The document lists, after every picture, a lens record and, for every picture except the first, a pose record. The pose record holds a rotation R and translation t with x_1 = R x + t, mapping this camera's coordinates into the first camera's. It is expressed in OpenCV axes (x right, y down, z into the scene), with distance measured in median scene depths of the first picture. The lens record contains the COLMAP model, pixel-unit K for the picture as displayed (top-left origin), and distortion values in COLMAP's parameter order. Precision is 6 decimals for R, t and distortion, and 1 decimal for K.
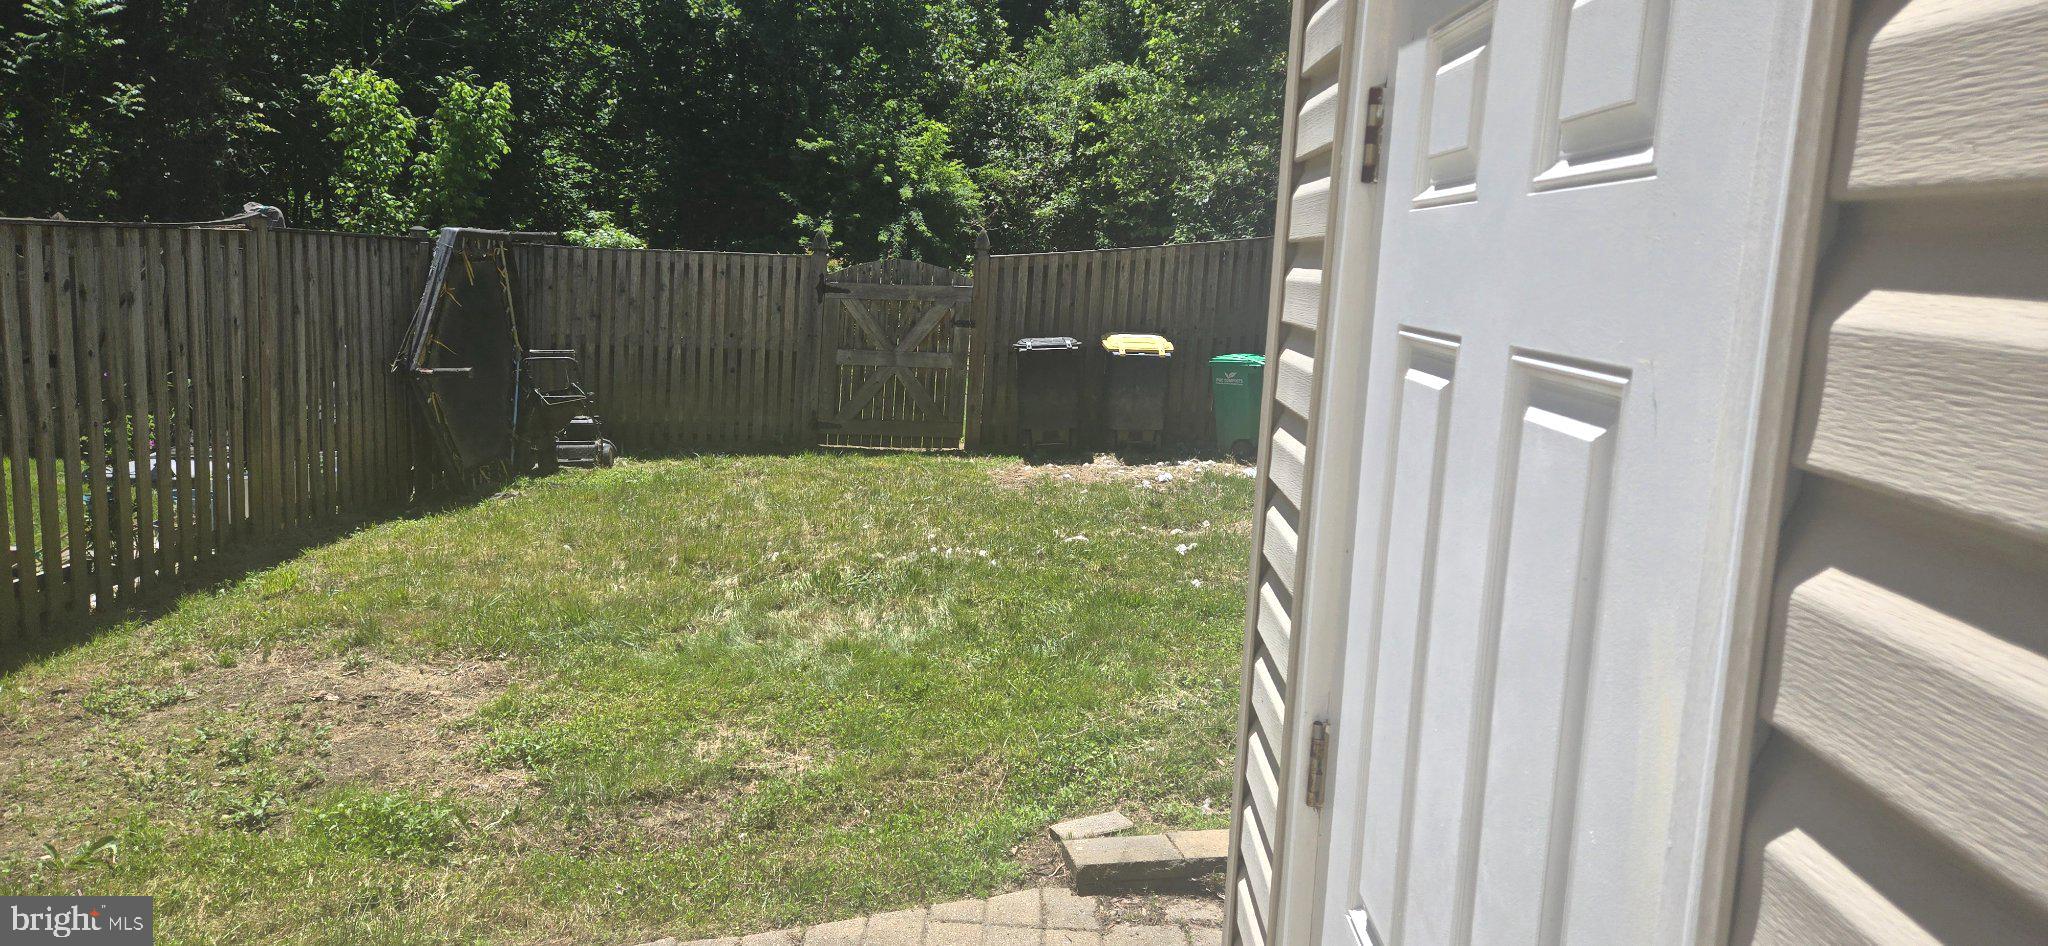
lens RADIAL K [[1301.8, 0, 1024.0], [0, 1301.8, 473.0], [0, 0, 1]] dist [0.053543, -0.056565]
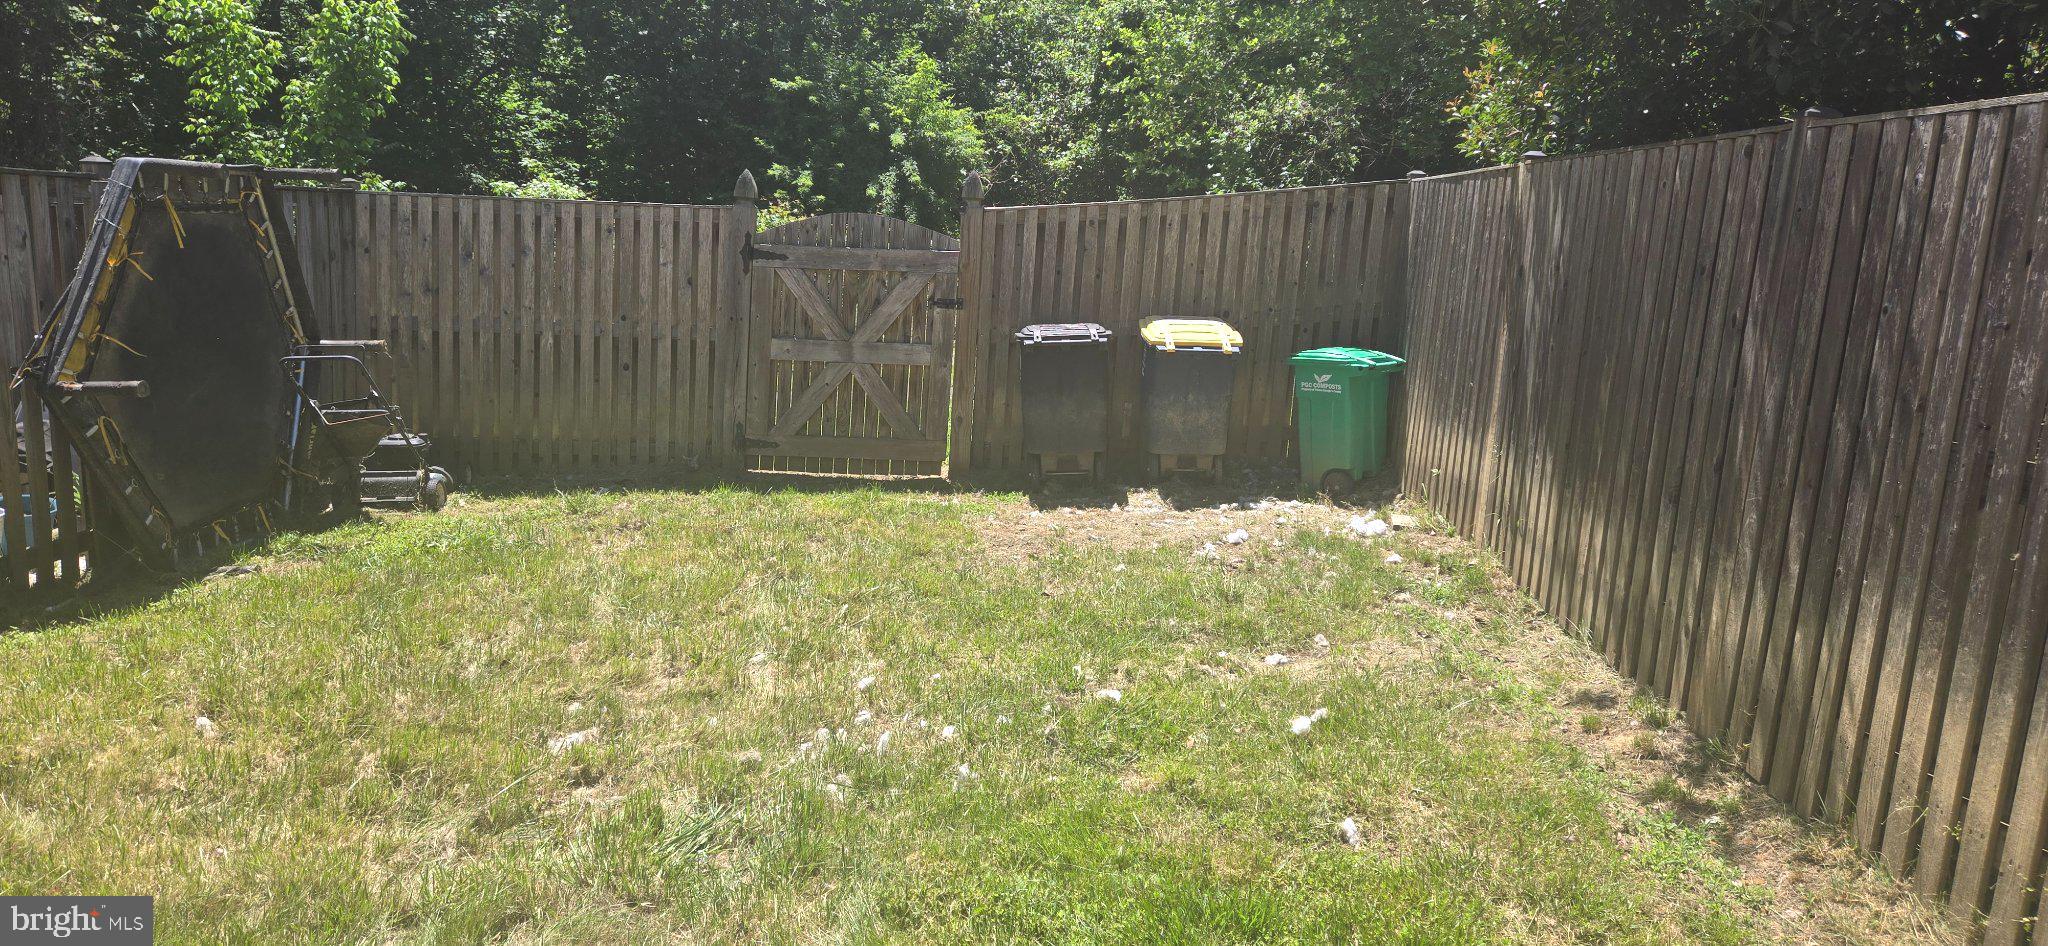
lens RADIAL K [[1301.8, 0, 1024.0], [0, 1301.8, 473.0], [0, 0, 1]] dist [0.053543, -0.056565]
pose [[0.999935, 0.005150, -0.010205, 0.003812], [-0.004854, 0.999573, 0.028806, -0.042028], [0.010349, -0.028754, 0.999533, 0.280045]]
